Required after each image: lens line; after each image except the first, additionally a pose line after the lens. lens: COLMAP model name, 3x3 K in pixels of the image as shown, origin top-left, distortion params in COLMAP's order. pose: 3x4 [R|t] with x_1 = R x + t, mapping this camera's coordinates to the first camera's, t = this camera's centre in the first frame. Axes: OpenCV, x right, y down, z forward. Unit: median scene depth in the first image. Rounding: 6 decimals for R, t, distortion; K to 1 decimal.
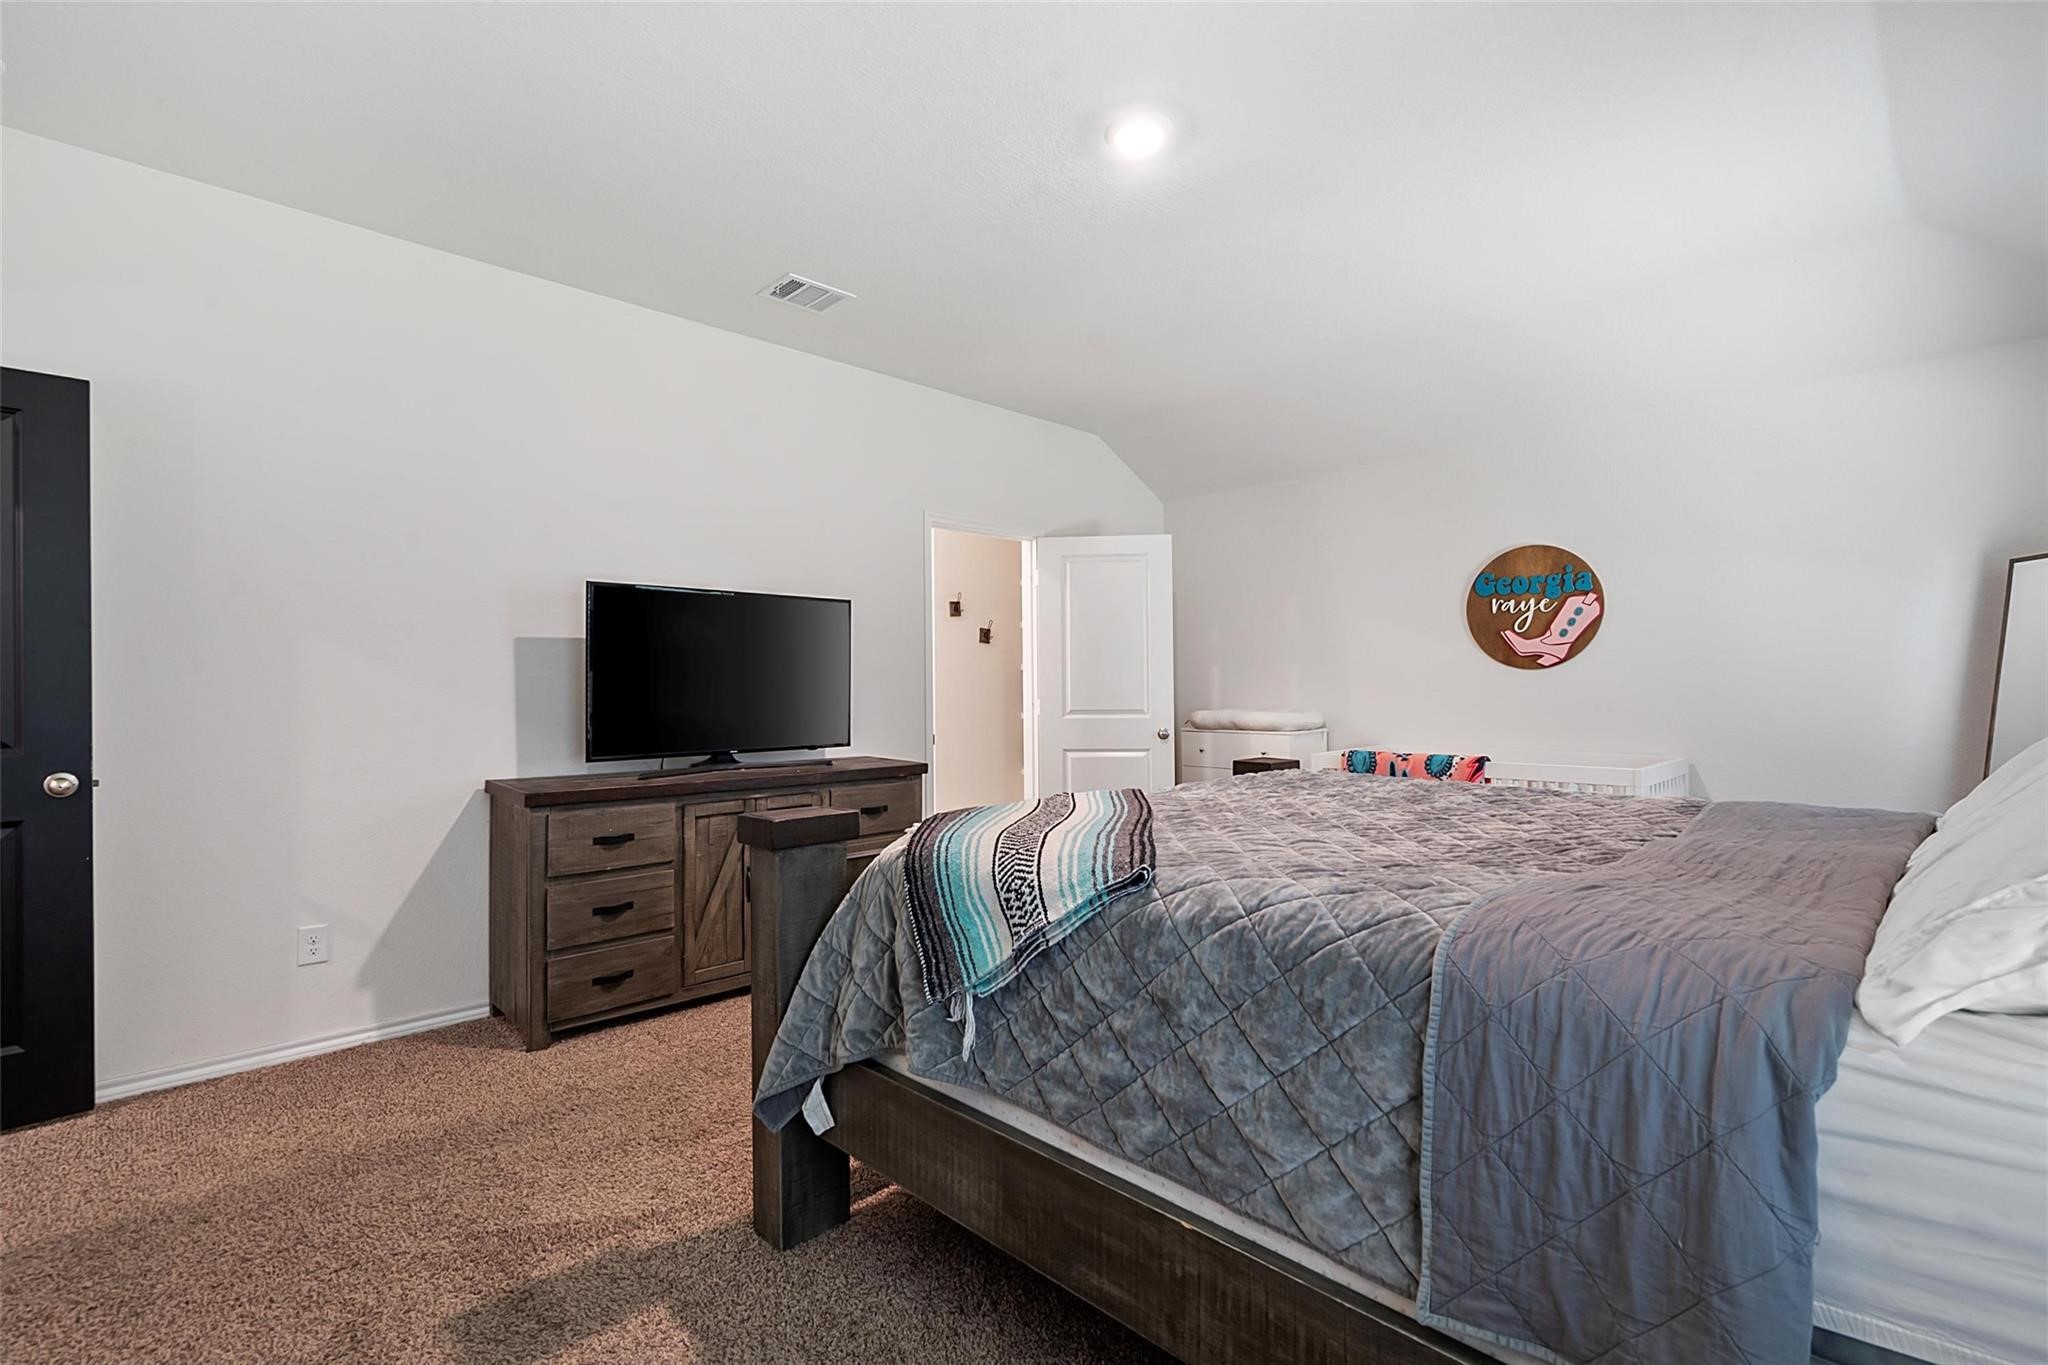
lens RADIAL K [[938.3, 0, 1019.3], [0, 938.3, 687.4], [0, 0, 1]] dist [0.002807, 0.000154]
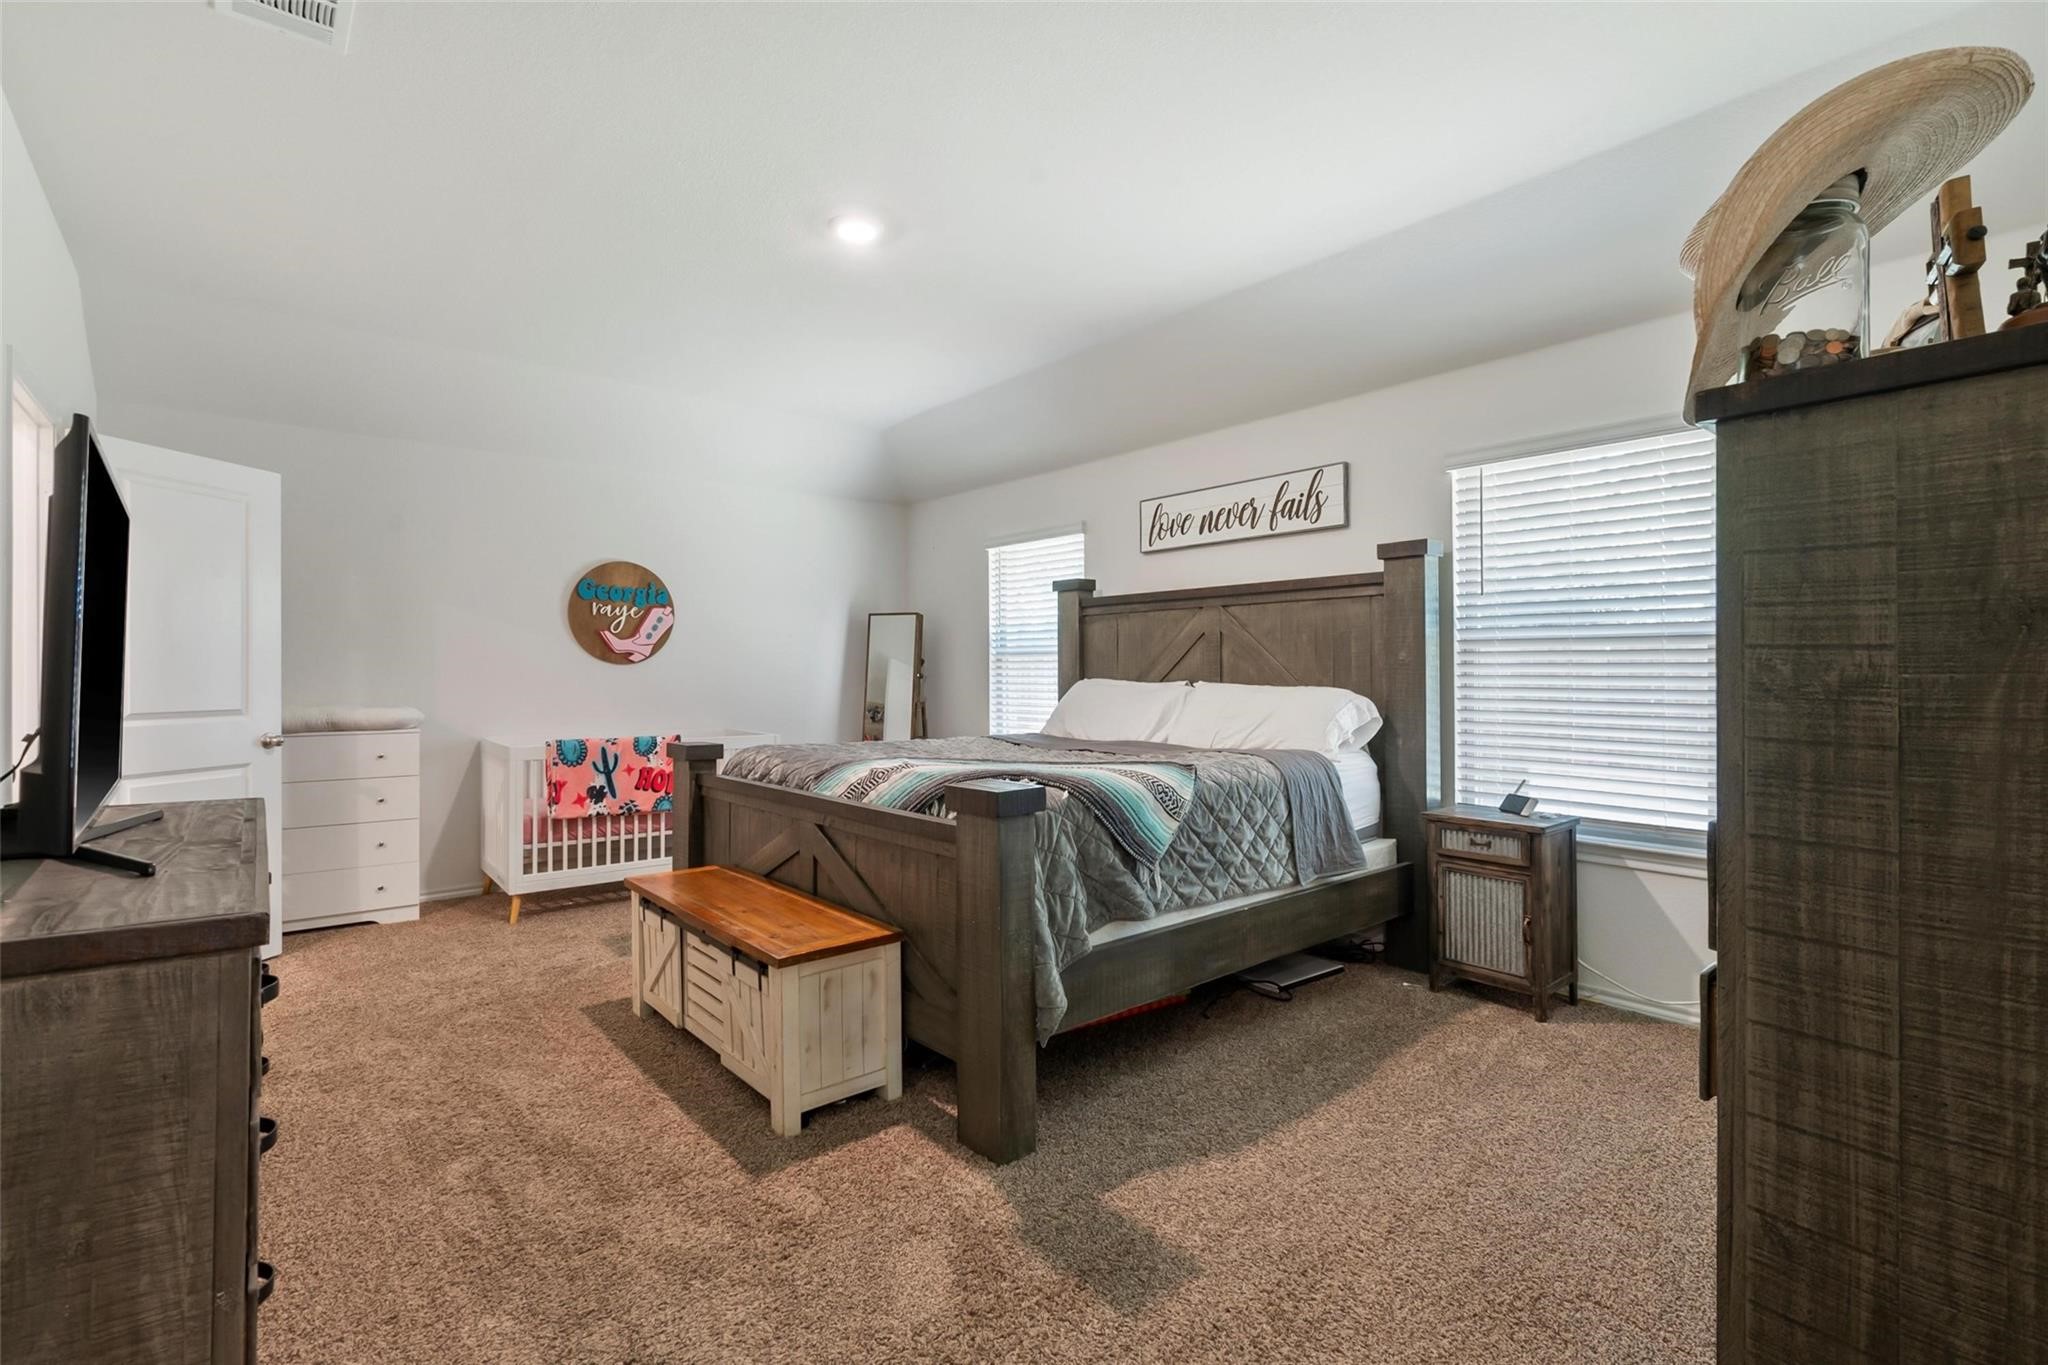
lens RADIAL K [[938.3, 0, 1023.9], [0, 938.3, 678.7], [0, 0, 1]] dist [0.002807, 0.000154]
pose [[0.073492, 0.002283, 0.997293, -0.628543], [-0.002147, 0.999995, -0.002131, 0.000716], [-0.997294, -0.001985, 0.073496, 0.402521]]
